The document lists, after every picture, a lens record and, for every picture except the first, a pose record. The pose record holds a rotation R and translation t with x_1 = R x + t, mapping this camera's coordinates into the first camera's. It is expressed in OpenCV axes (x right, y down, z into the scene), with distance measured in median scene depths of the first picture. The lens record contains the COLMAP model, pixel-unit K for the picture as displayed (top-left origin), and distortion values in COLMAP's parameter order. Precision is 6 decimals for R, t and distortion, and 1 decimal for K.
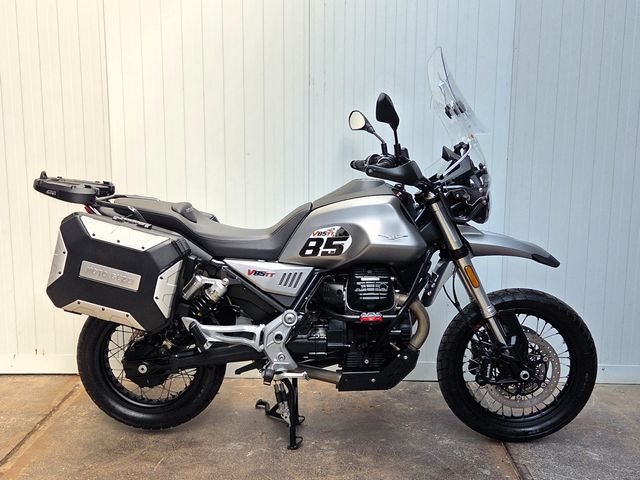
lens RADIAL K [[678.3, 0, 305.5], [0, 678.3, 264.0], [0, 0, 1]] dist [0.055647, 0.000000]
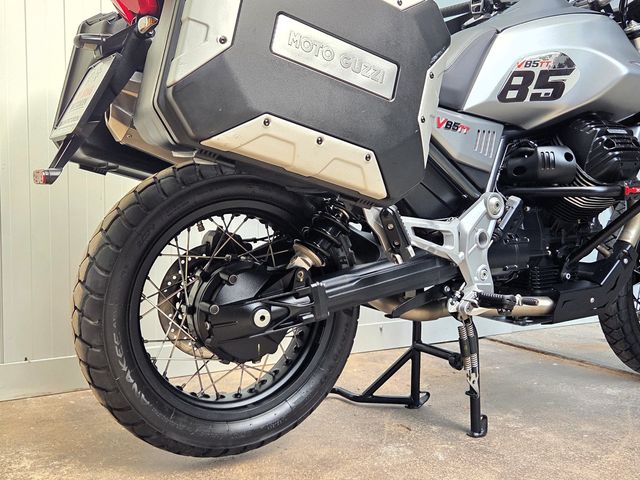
lens RADIAL K [[678.3, 0, 331.6], [0, 678.3, 243.6], [0, 0, 1]] dist [0.055647, 0.000000]
pose [[0.846080, -0.039464, 0.531592, -0.456884], [0.086583, 0.994187, -0.063999, 0.138705], [-0.525976, 0.100175, 0.844579, 0.578083]]
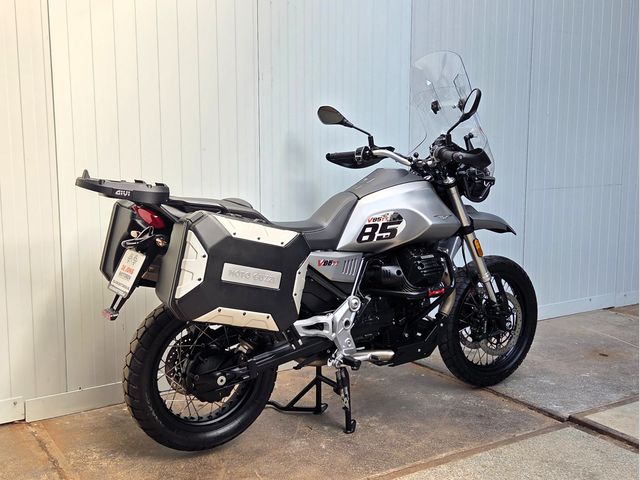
lens RADIAL K [[678.3, 0, 312.8], [0, 678.3, 239.4], [0, 0, 1]] dist [0.055647, 0.000000]
pose [[0.838485, -0.079601, 0.539079, -0.623934], [0.101205, 0.994810, -0.010521, -0.012539], [-0.535444, 0.063379, 0.842190, 0.158301]]
